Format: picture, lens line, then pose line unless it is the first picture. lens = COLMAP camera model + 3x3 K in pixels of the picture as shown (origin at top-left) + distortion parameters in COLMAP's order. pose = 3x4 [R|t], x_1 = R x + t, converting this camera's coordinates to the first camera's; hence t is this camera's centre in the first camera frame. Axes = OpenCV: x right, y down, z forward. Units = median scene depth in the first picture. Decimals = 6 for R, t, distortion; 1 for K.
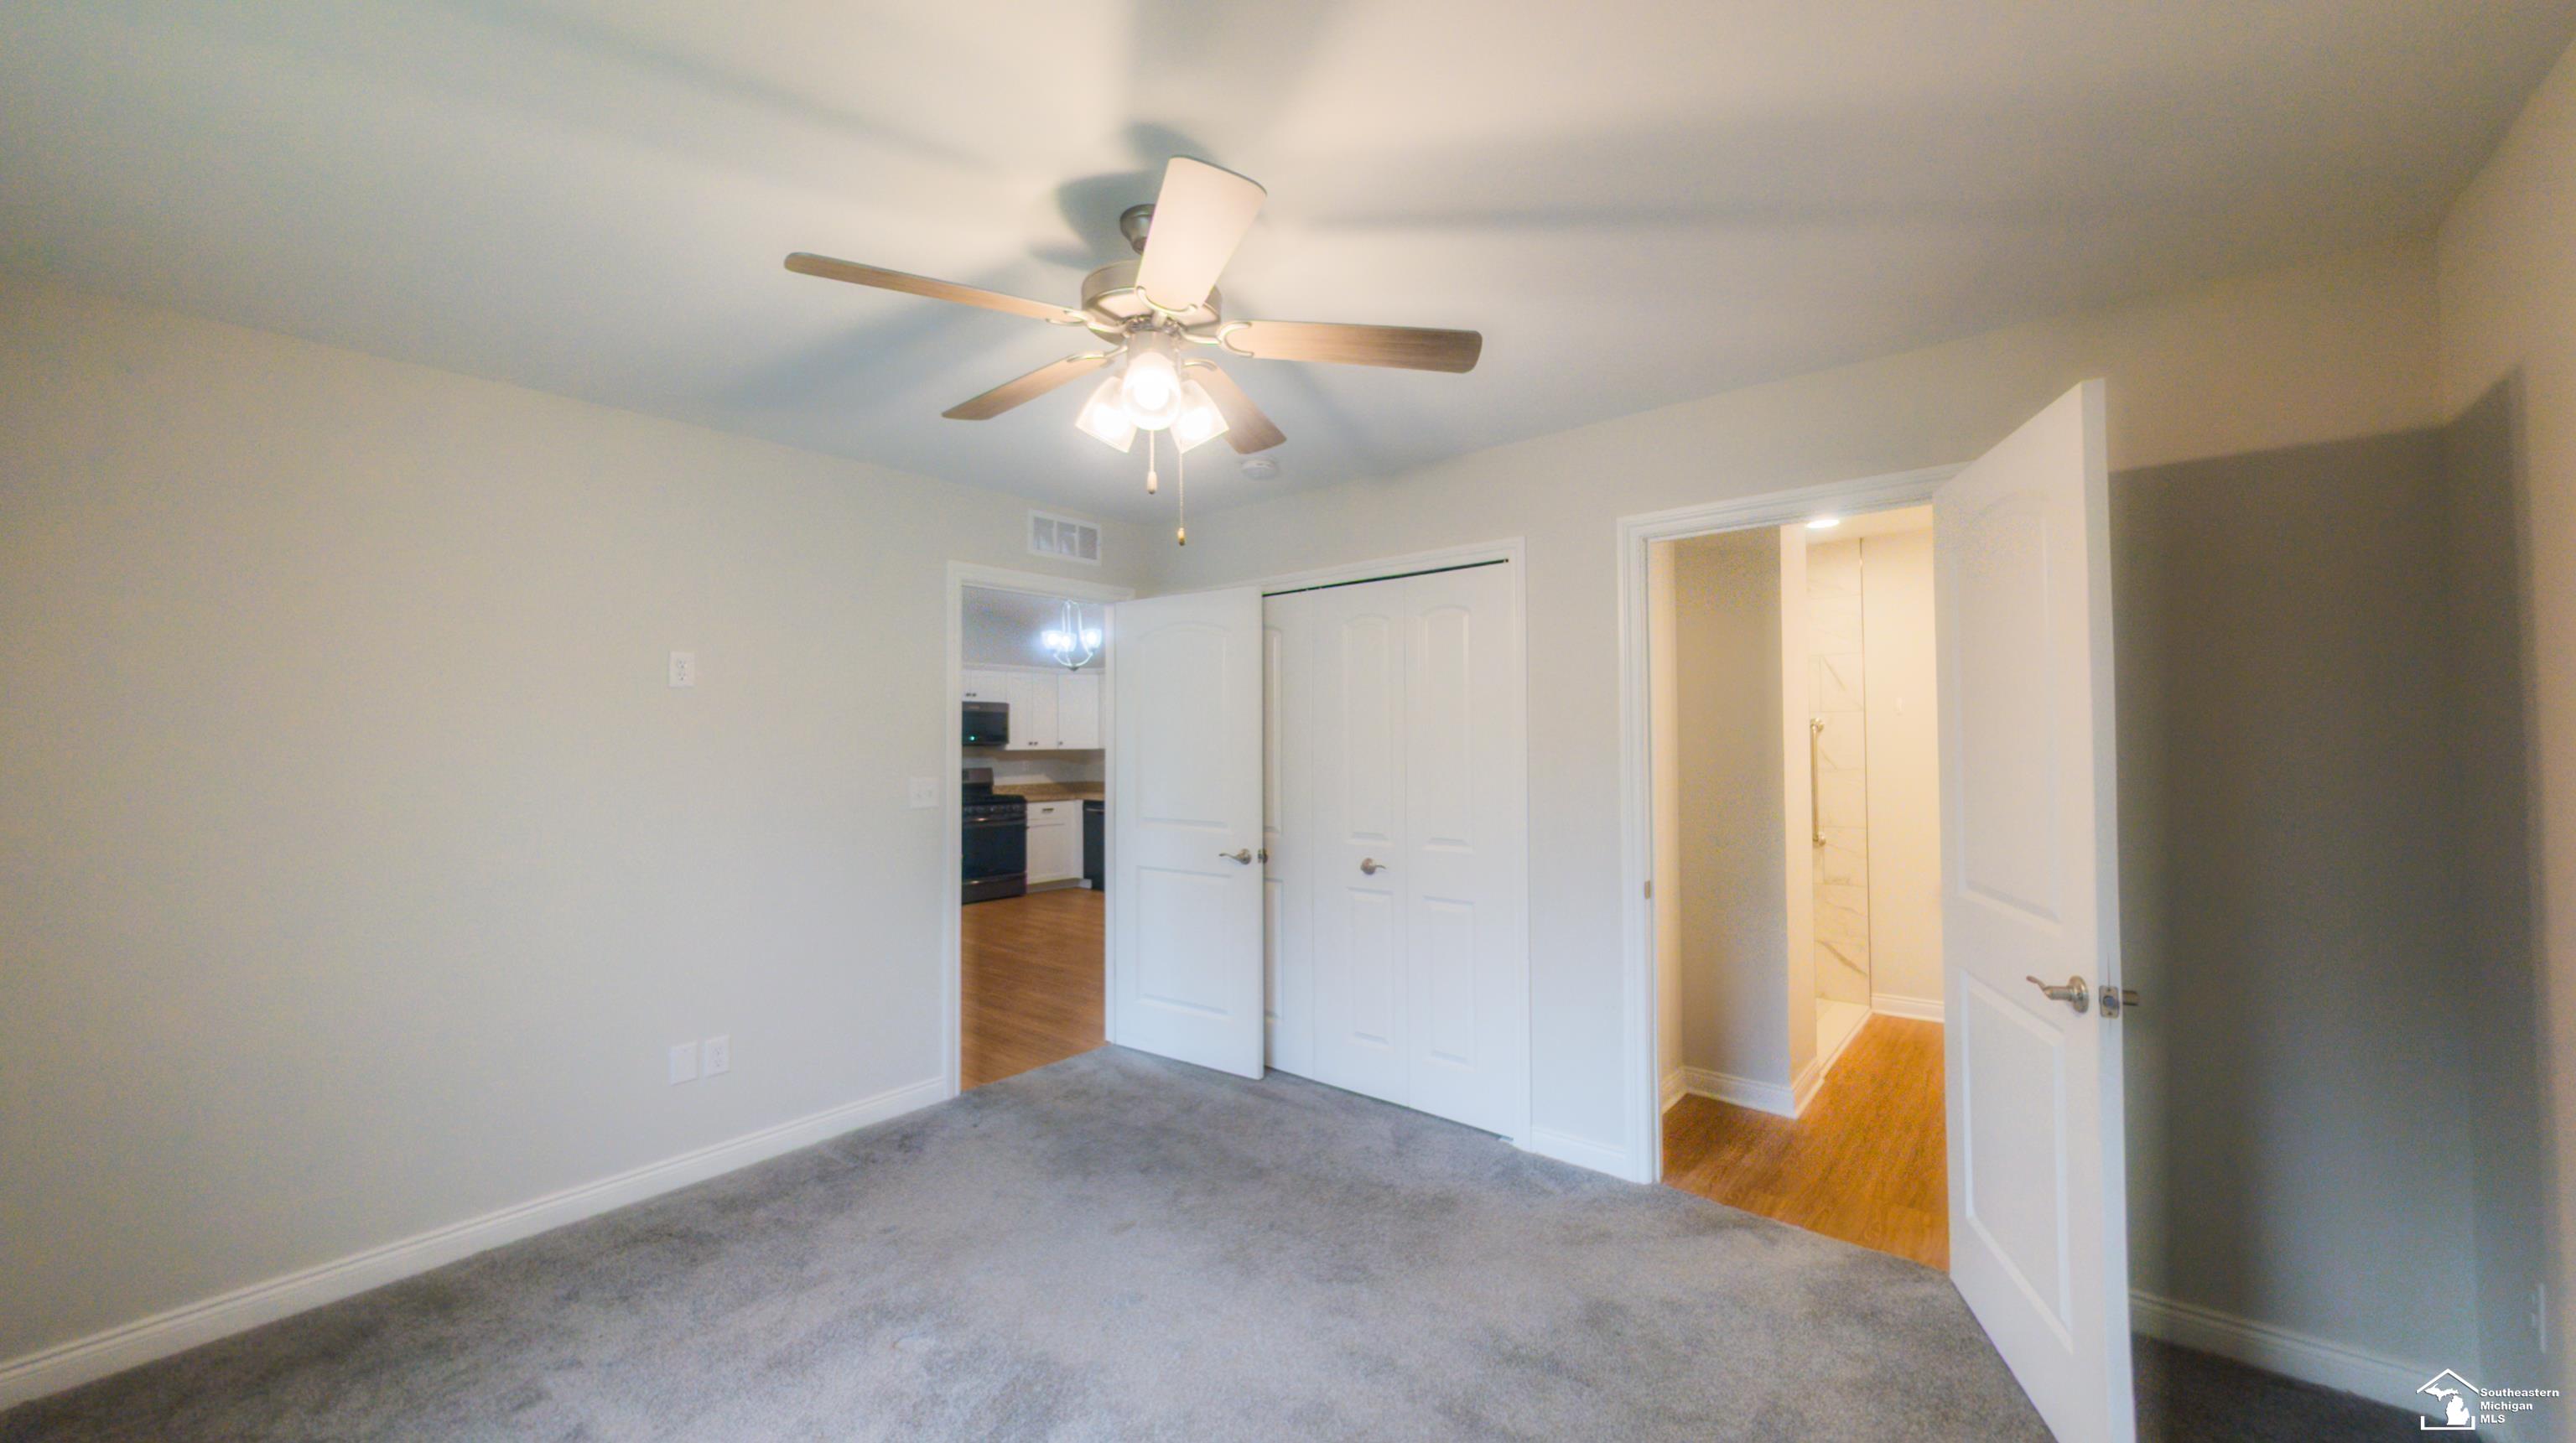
lens RADIAL K [[930.8, 0, 1288.0], [0, 930.8, 721.5], [0, 0, 1]] dist [0.001568, 0.000138]
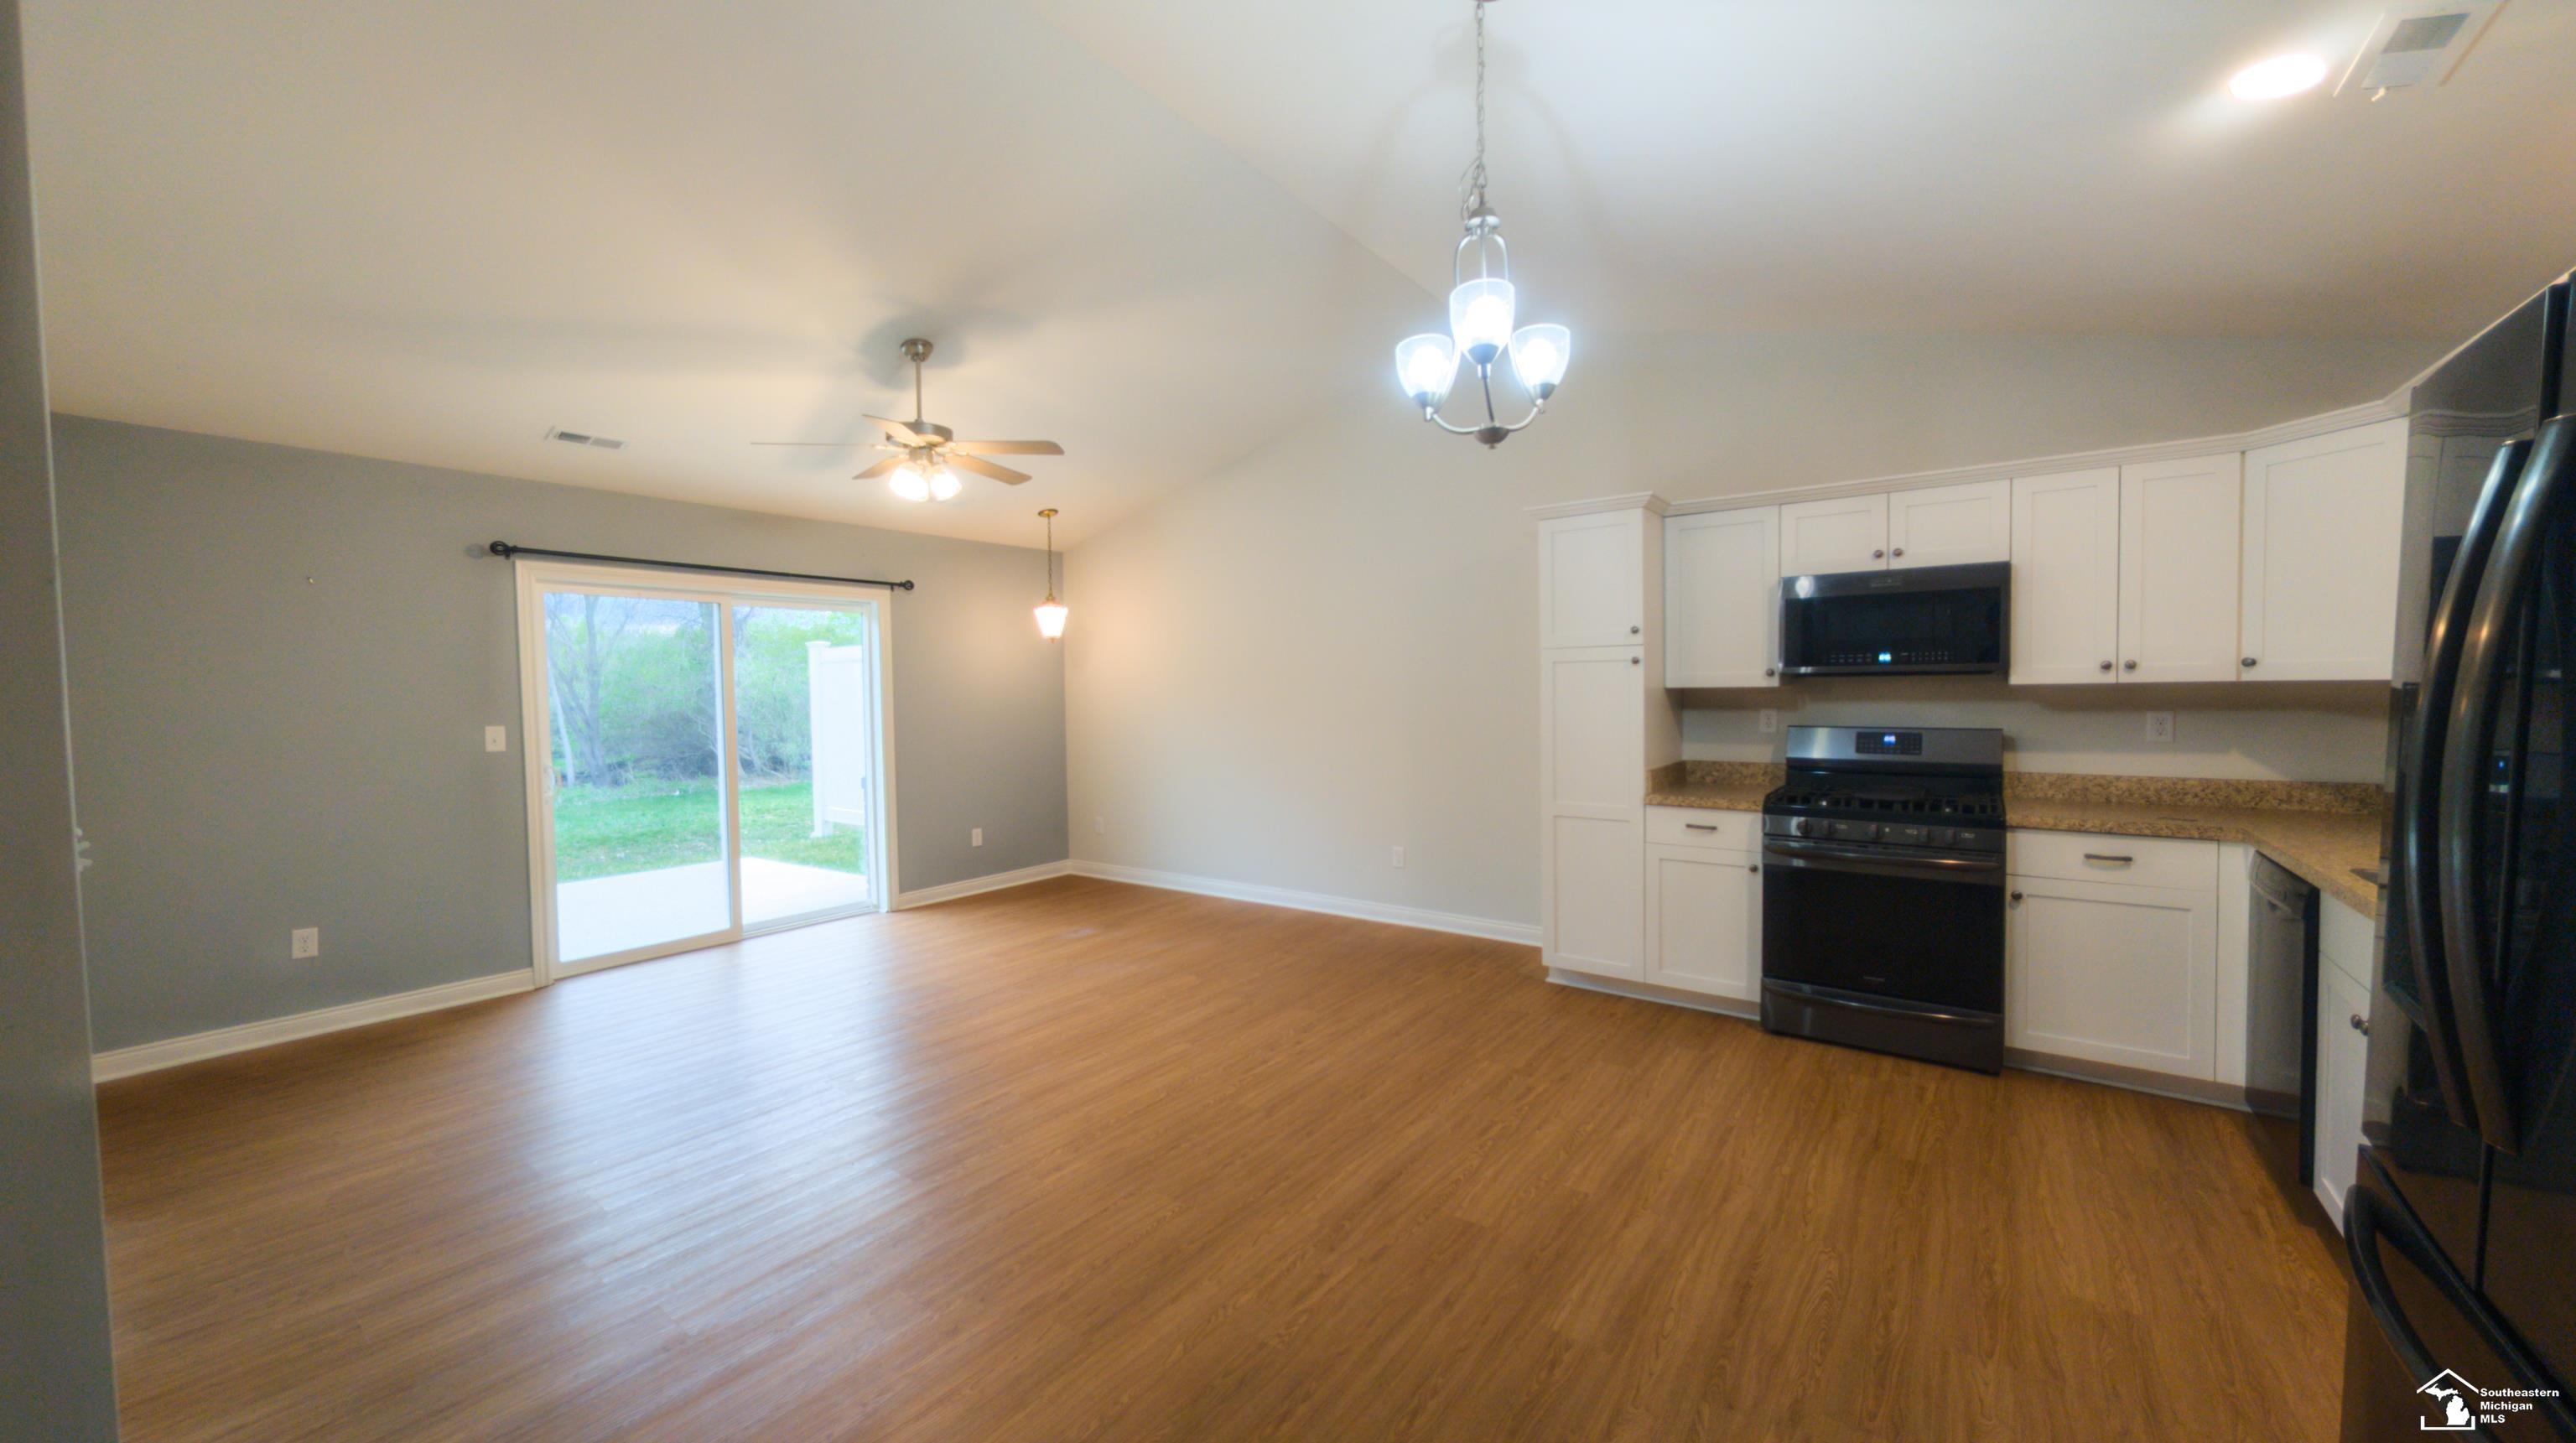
lens RADIAL K [[930.8, 0, 1288.0], [0, 930.8, 721.5], [0, 0, 1]] dist [0.001568, 0.000138]
pose [[0.055607, 0.040624, -0.997626, 0.065977], [0.036024, 0.998440, 0.042665, 0.018397], [0.997803, -0.038311, 0.054057, 0.675420]]
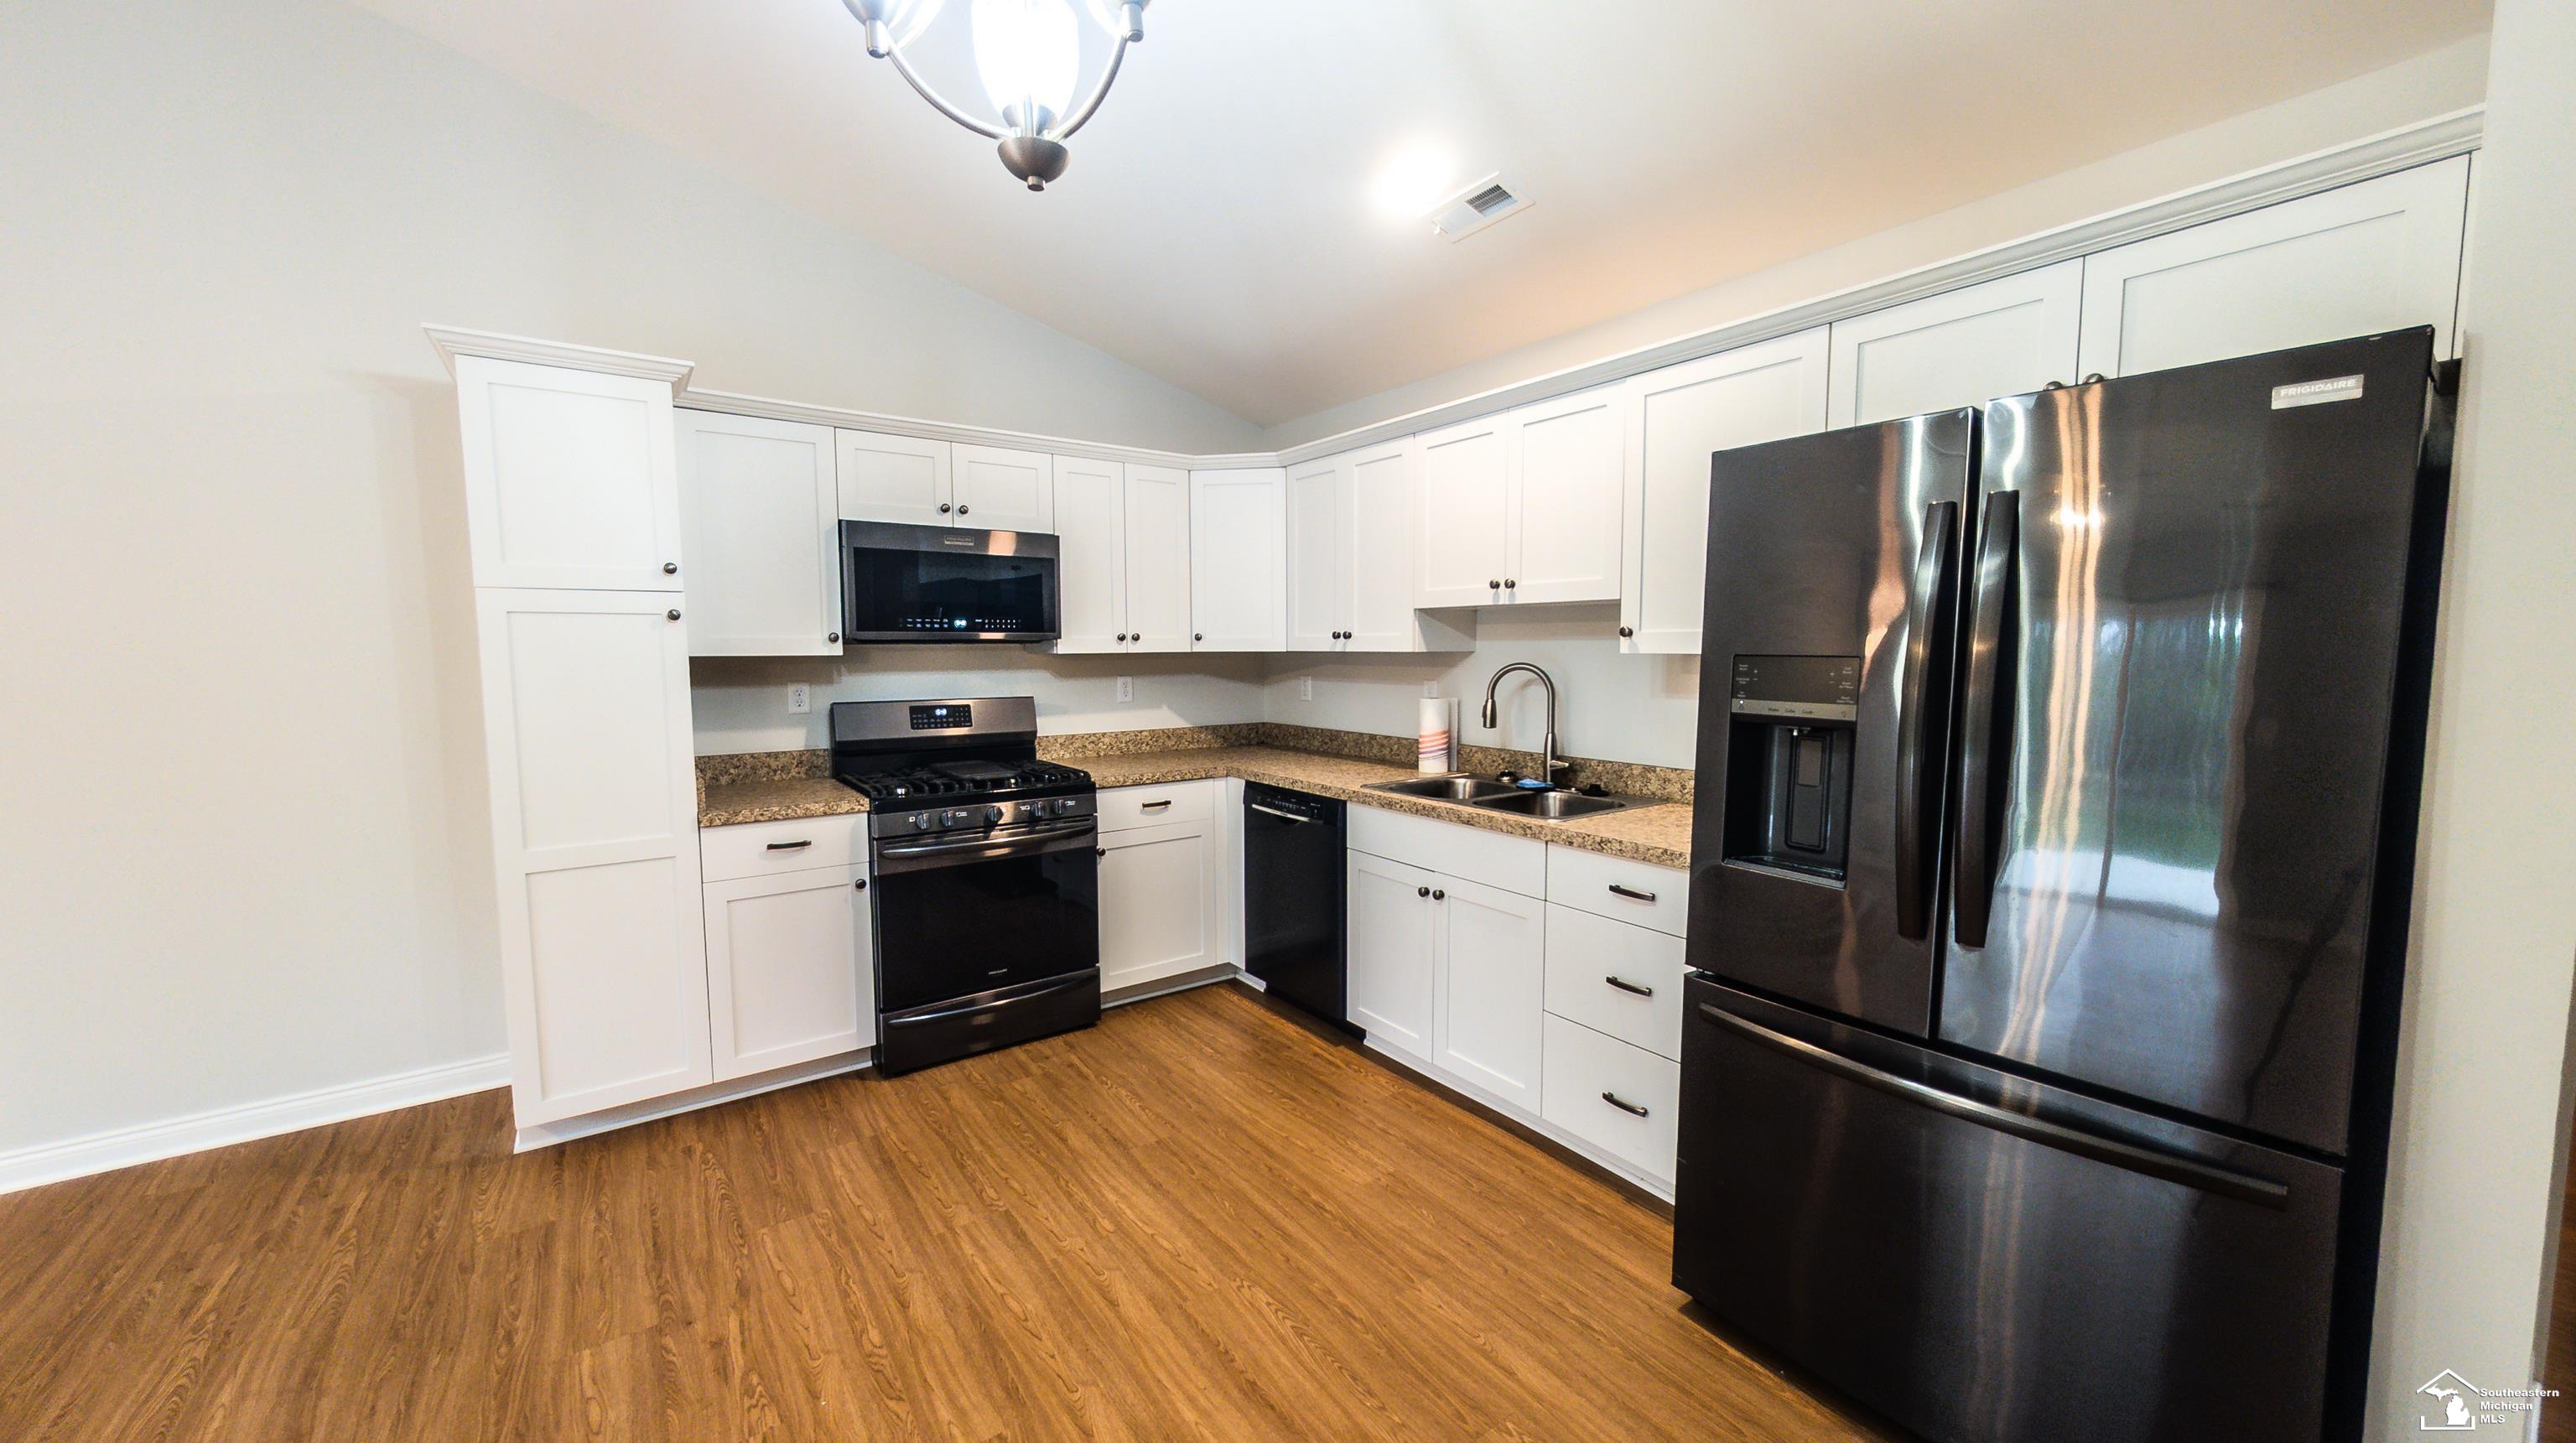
lens RADIAL K [[939.7, 0, 1283.4], [0, 939.7, 720.3], [0, 0, 1]] dist [0.000269, 0.000127]
pose [[0.967871, 0.023560, -0.250342, -0.104889], [0.002825, 0.994519, 0.104516, 0.016838], [0.251433, -0.101866, 0.962499, 0.625677]]
